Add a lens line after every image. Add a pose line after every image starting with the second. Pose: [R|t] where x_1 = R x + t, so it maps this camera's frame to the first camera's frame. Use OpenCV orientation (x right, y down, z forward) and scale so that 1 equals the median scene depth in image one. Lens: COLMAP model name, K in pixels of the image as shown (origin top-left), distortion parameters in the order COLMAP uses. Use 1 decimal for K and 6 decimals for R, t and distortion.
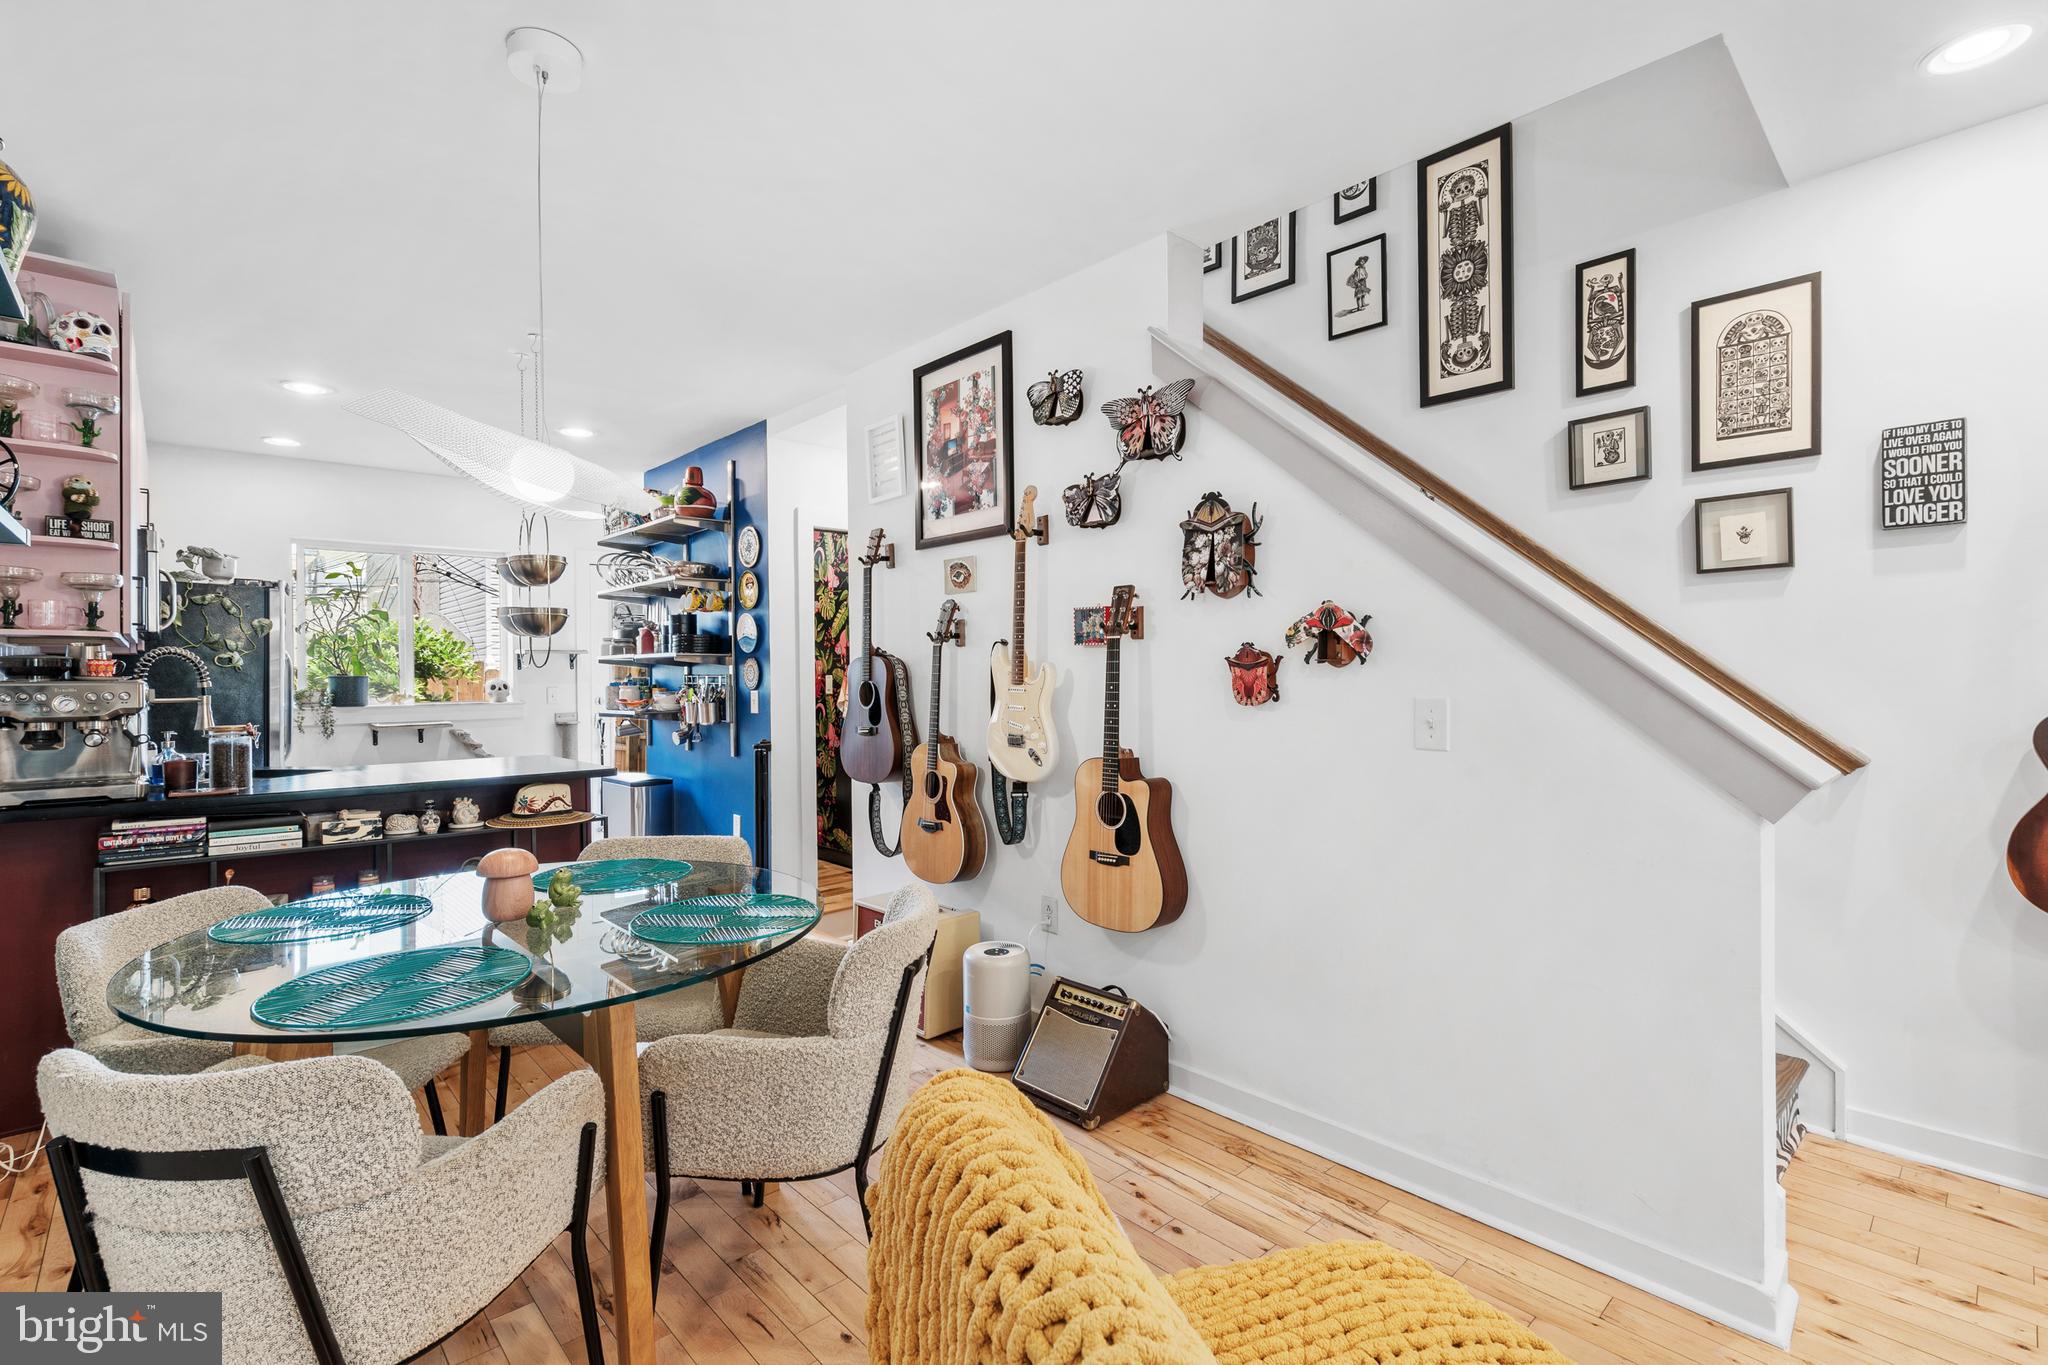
lens RADIAL K [[917.0, 0, 1006.6], [0, 917.0, 679.4], [0, 0, 1]] dist [-0.002771, -0.000203]
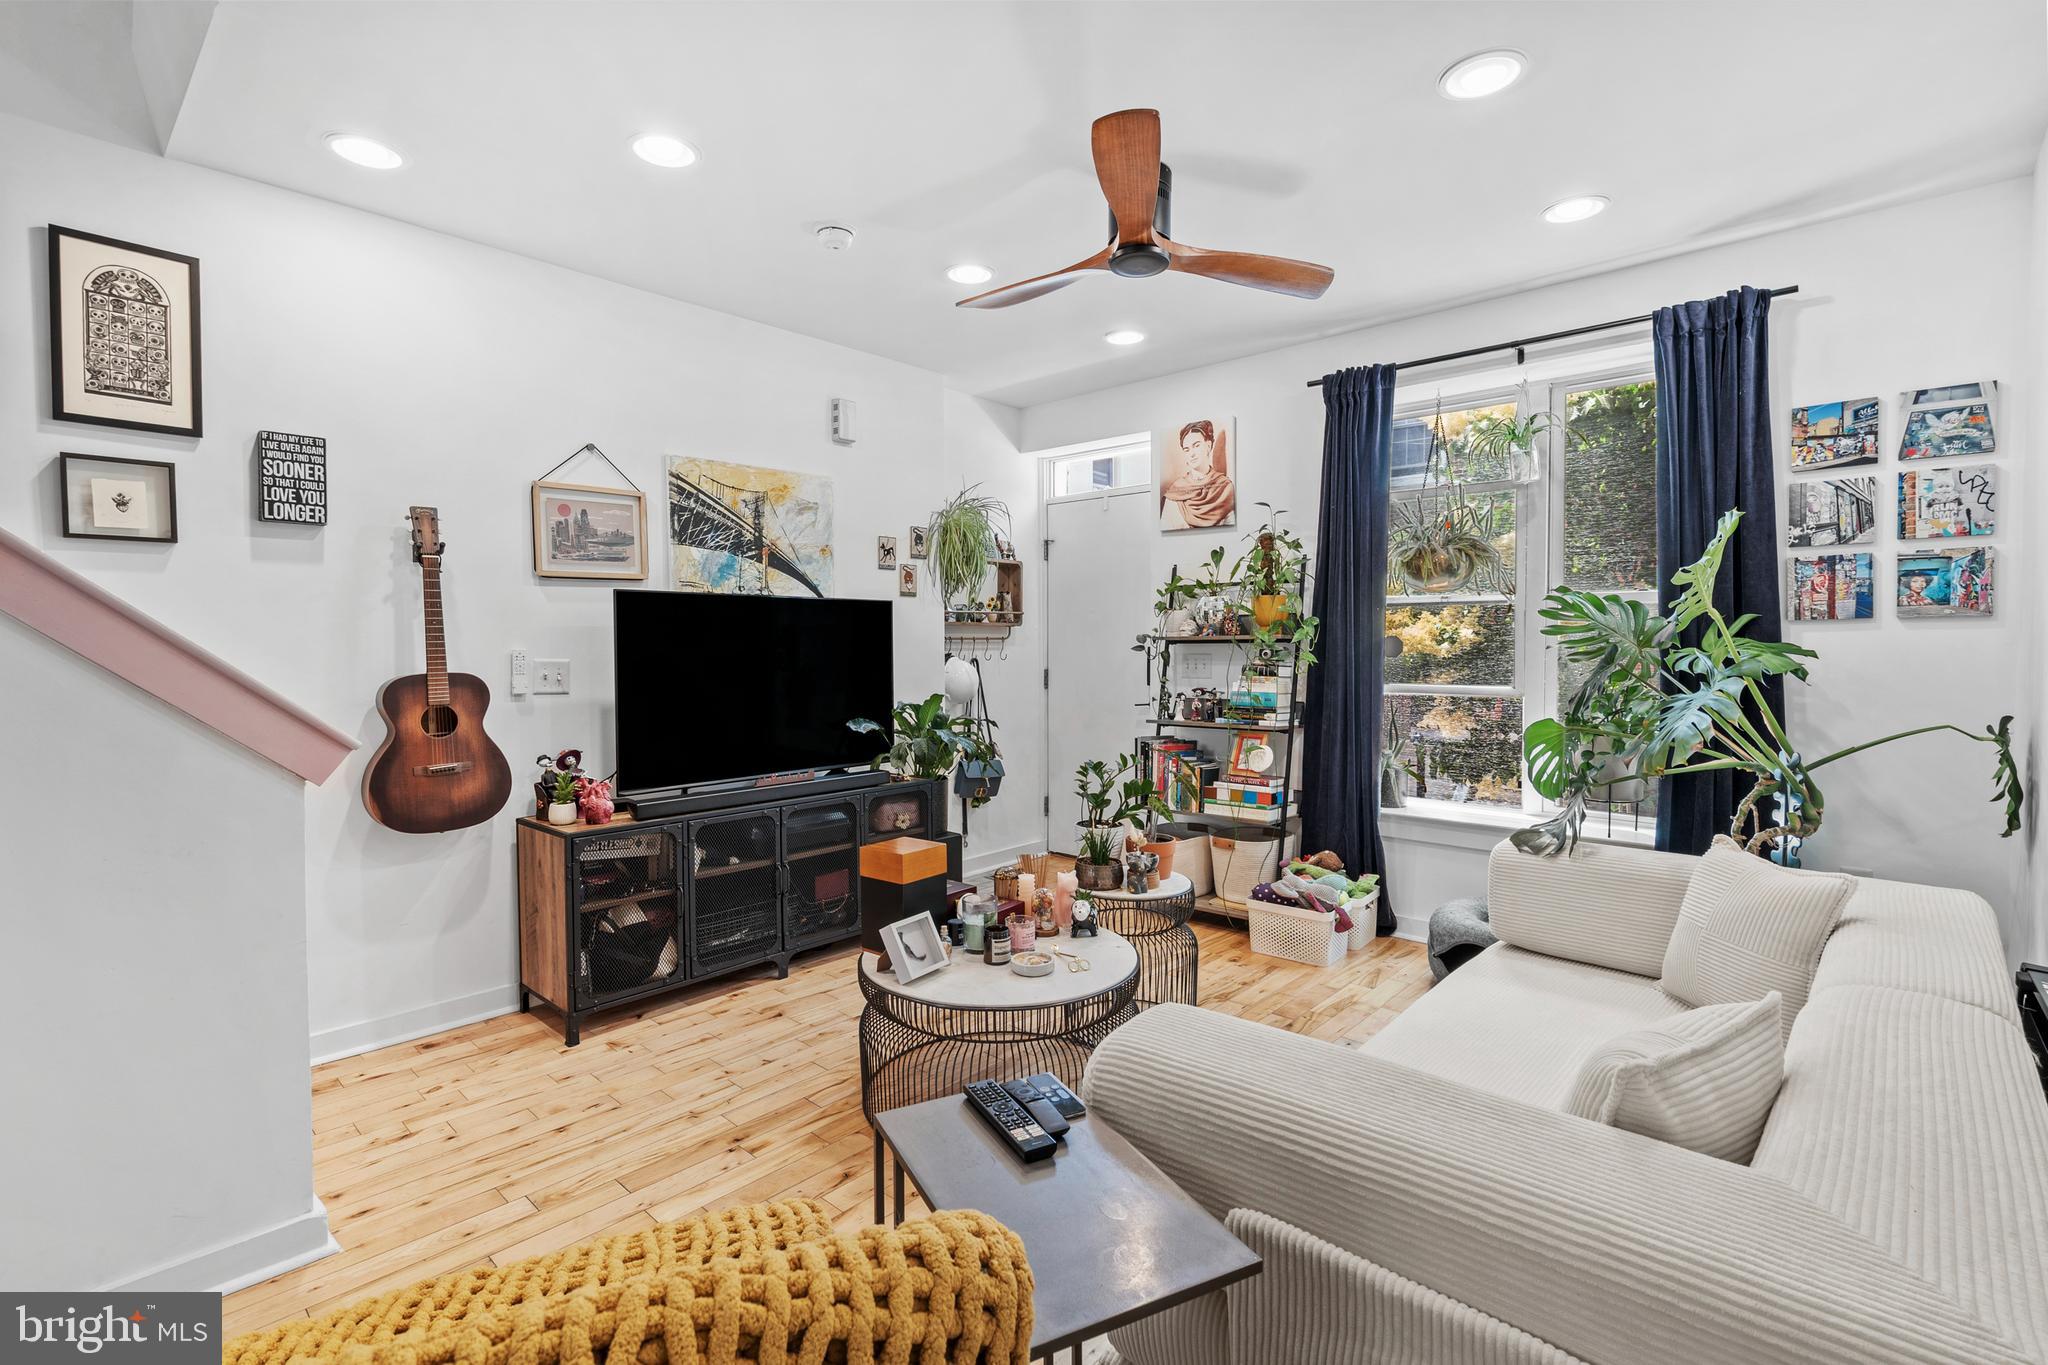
lens RADIAL K [[921.3, 0, 1026.2], [0, 921.3, 665.2], [0, 0, 1]] dist [0.001700, 0.000374]
pose [[-0.086387, -0.014405, 0.996157, -0.198642], [0.007431, 0.999858, 0.015103, 0.001461], [-0.996234, 0.008707, -0.086268, 0.144134]]
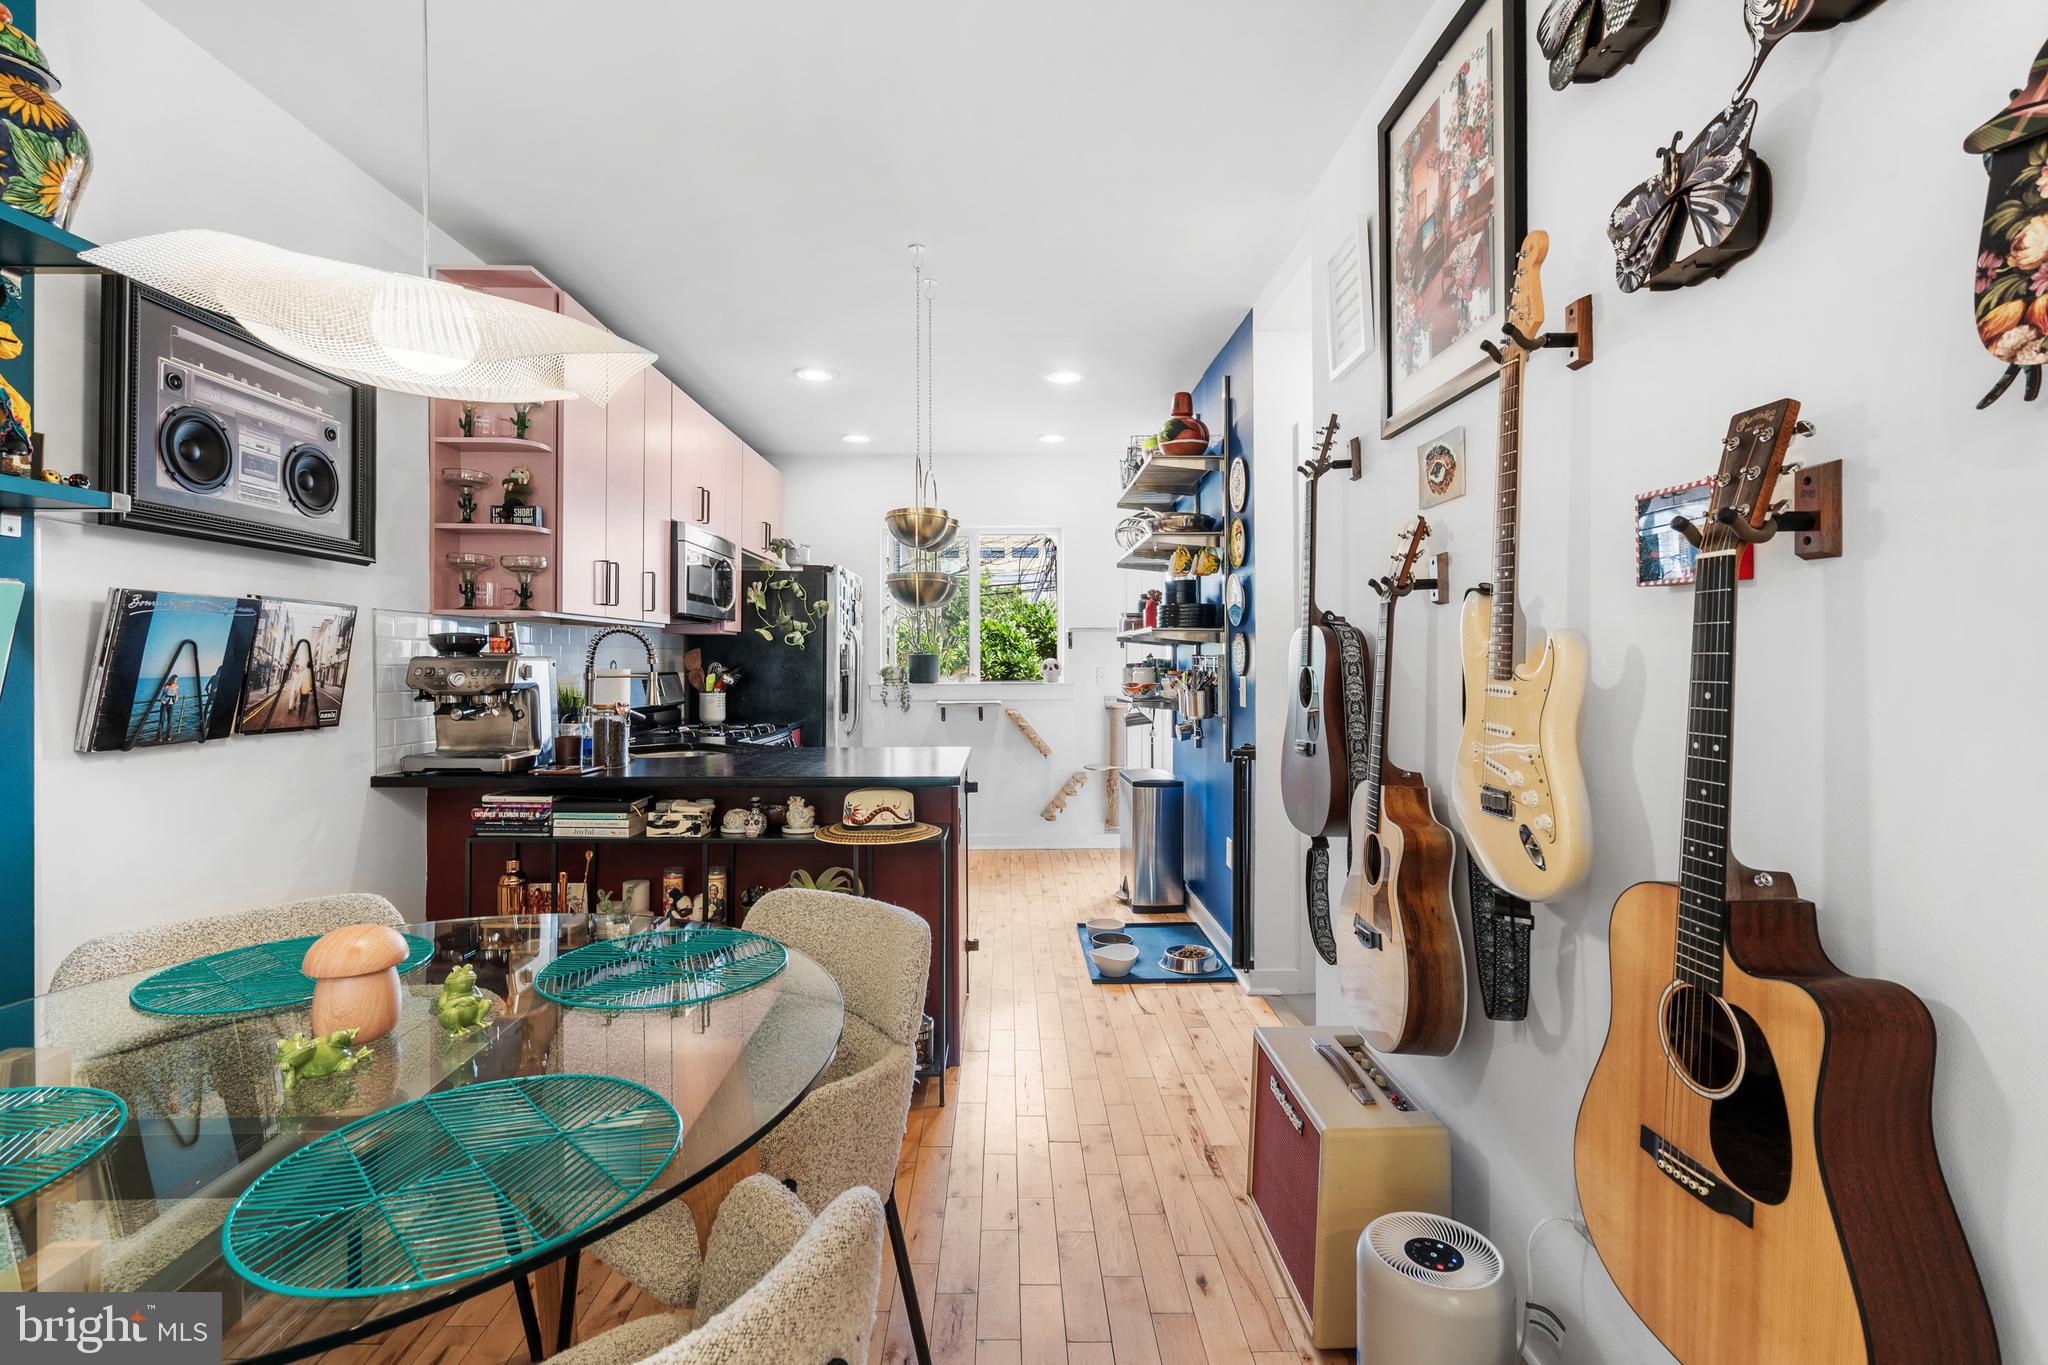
lens RADIAL K [[922.5, 0, 1028.0], [0, 922.5, 656.7], [0, 0, 1]] dist [-0.000796, 0.000718]
pose [[0.755602, 0.006746, -0.654996, 0.145039], [-0.009315, 0.999957, -0.000447, -0.003456], [0.654965, 0.006439, 0.755632, 0.540607]]
